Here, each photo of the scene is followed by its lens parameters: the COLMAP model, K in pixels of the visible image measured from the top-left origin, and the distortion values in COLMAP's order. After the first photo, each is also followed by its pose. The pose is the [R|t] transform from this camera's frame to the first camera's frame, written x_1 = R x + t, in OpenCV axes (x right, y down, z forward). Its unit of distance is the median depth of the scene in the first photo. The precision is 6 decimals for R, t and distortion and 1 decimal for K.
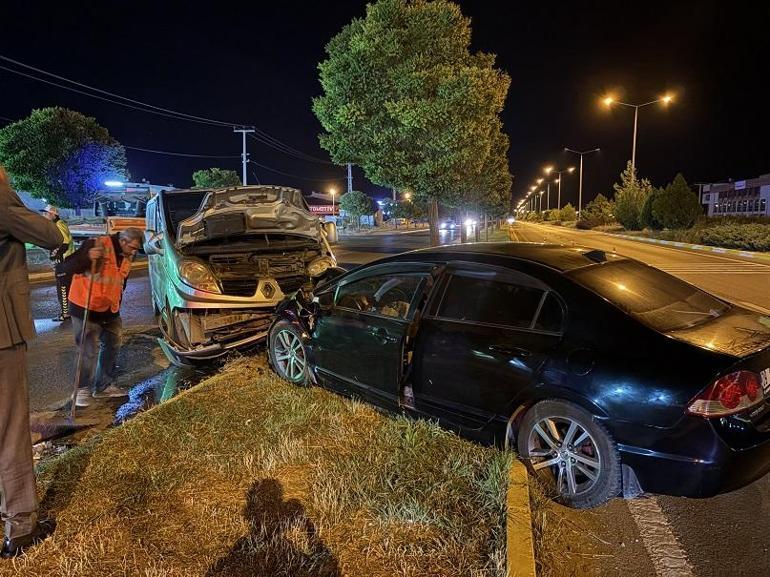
lens RADIAL K [[573.9, 0, 385.0], [0, 573.9, 288.5], [0, 0, 1]] dist [0.079482, -0.105964]
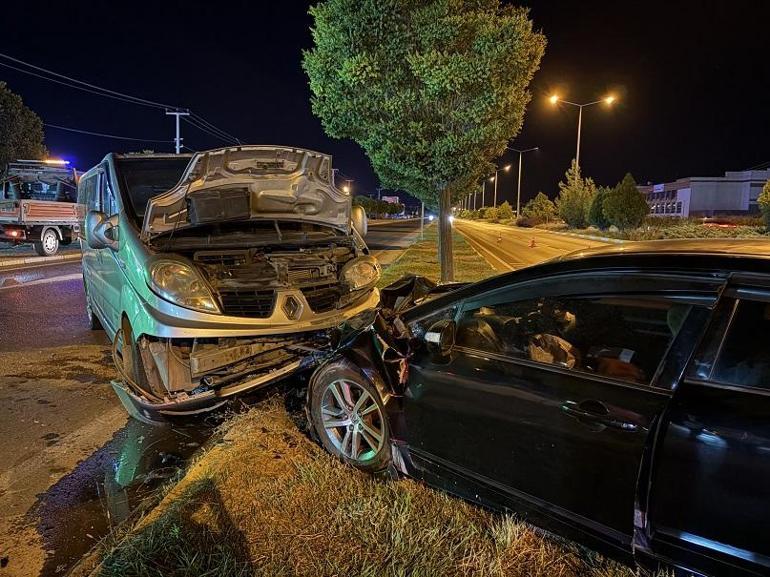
lens RADIAL K [[577.6, 0, 385.0], [0, 577.6, 288.5], [0, 0, 1]] dist [0.038451, -0.048517]
pose [[0.993344, 0.005706, 0.115040, -0.162050], [-0.006666, 0.999946, 0.007960, -0.022270], [-0.114988, -0.008674, 0.993329, 0.319379]]
